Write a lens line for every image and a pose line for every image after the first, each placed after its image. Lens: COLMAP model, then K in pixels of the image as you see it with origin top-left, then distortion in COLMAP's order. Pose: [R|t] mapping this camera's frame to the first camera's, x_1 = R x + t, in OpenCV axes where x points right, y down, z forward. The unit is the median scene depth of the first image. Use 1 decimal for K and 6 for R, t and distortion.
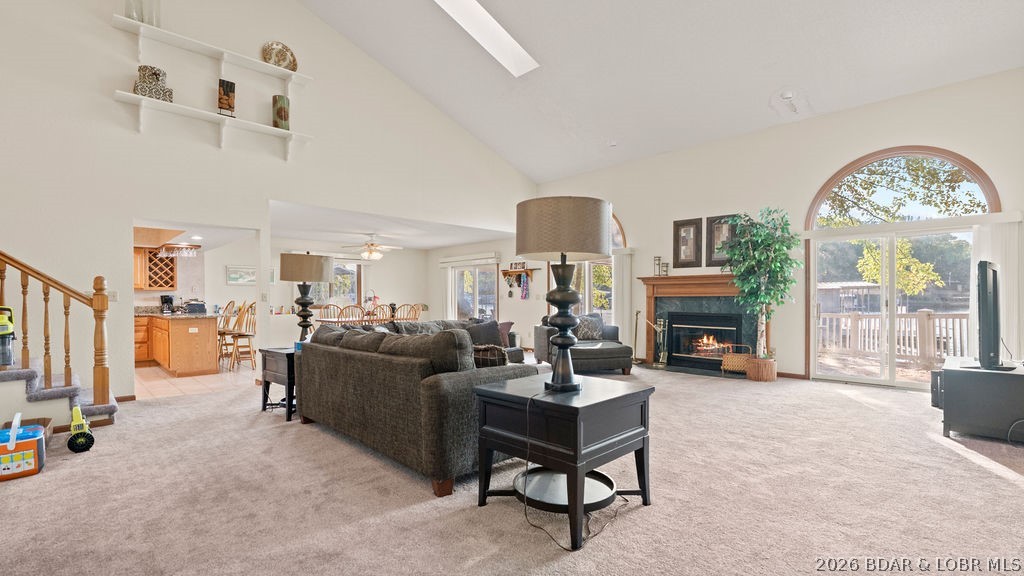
lens RADIAL K [[467.2, 0, 509.4], [0, 467.2, 298.8], [0, 0, 1]] dist [-0.008545, 0.003765]
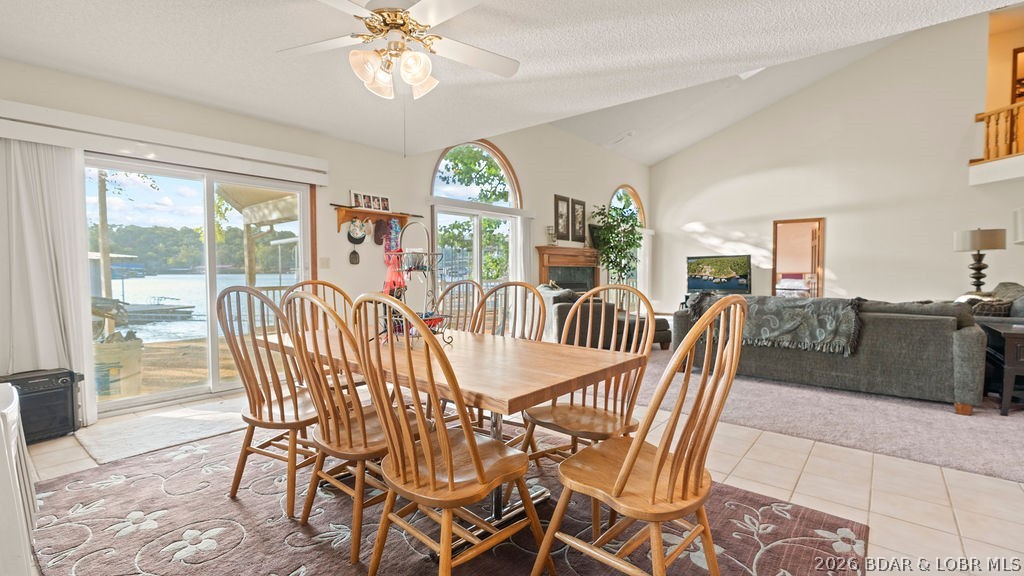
lens RADIAL K [[467.2, 0, 508.4], [0, 467.2, 287.2], [0, 0, 1]] dist [-0.008545, 0.003765]
pose [[-0.113341, -0.032898, 0.993011, -0.681583], [0.002254, 0.999441, 0.033368, 0.006298], [-0.993554, 0.006020, -0.113204, 1.237814]]
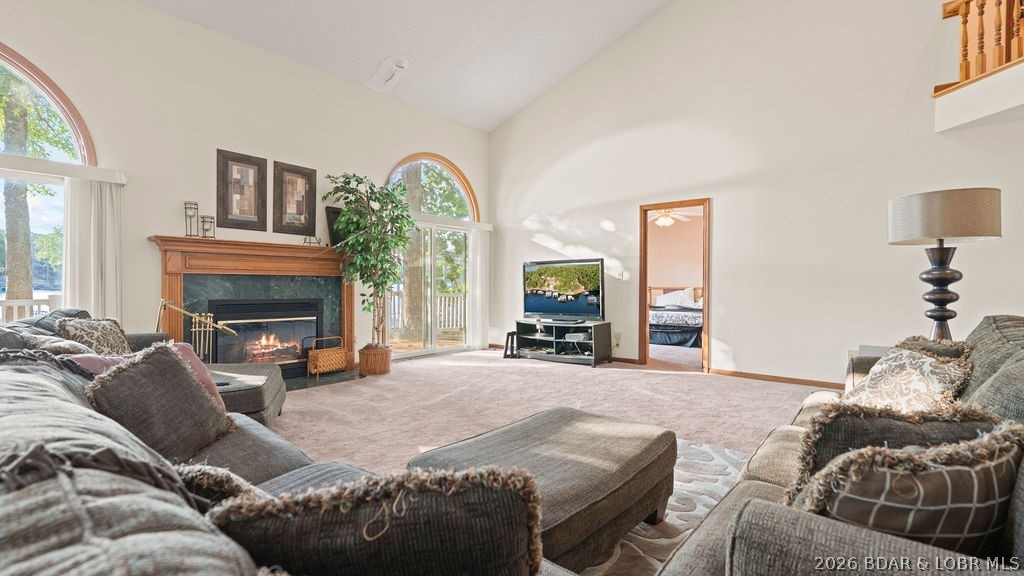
lens RADIAL K [[467.2, 0, 509.0], [0, 467.2, 285.5], [0, 0, 1]] dist [-0.008545, 0.003765]
pose [[-0.110045, -0.003636, 0.993920, -0.288647], [-0.003498, 0.999989, 0.003271, 0.006443], [-0.993920, -0.003117, -0.110056, 0.702701]]
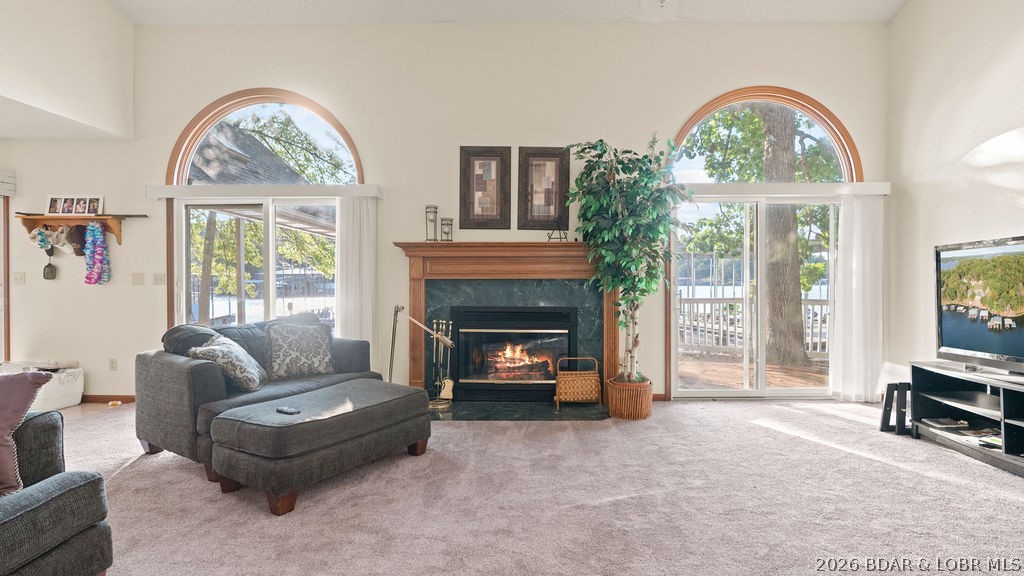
lens RADIAL K [[467.2, 0, 541.6], [0, 467.2, 287.9], [0, 0, 1]] dist [-0.008545, 0.003765]
pose [[0.695843, -0.008169, 0.718147, 0.012475], [-0.000214, 0.999933, 0.011581, -0.000666], [-0.718194, -0.008212, 0.695795, 0.541055]]
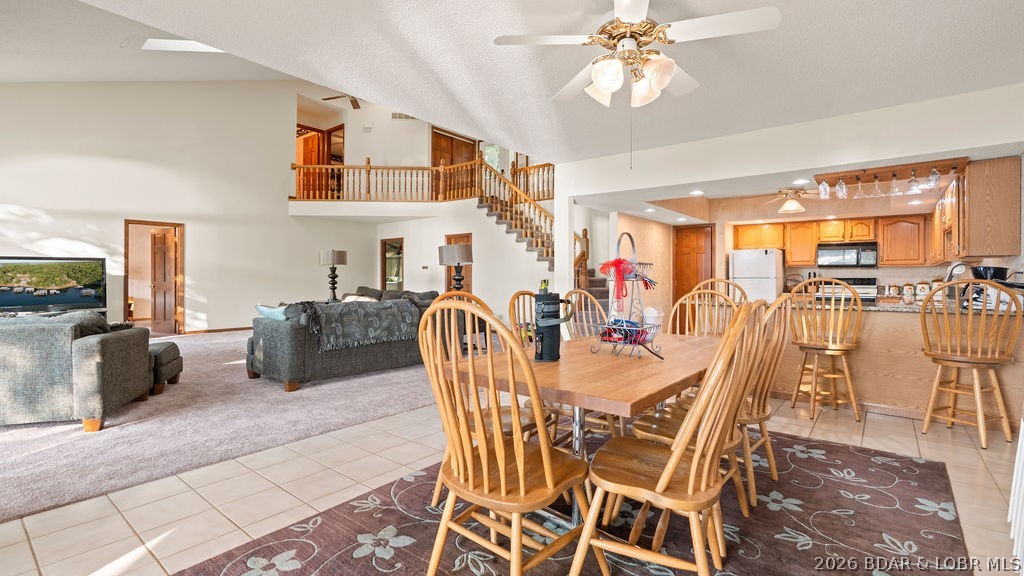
lens RADIAL K [[467.2, 0, 519.5], [0, 467.2, 275.2], [0, 0, 1]] dist [-0.008545, 0.003765]
pose [[-0.991093, 0.000083, -0.133173, -0.270991], [0.000895, 0.999981, -0.006038, 0.004362], [0.133170, -0.006103, -0.991074, 1.551236]]
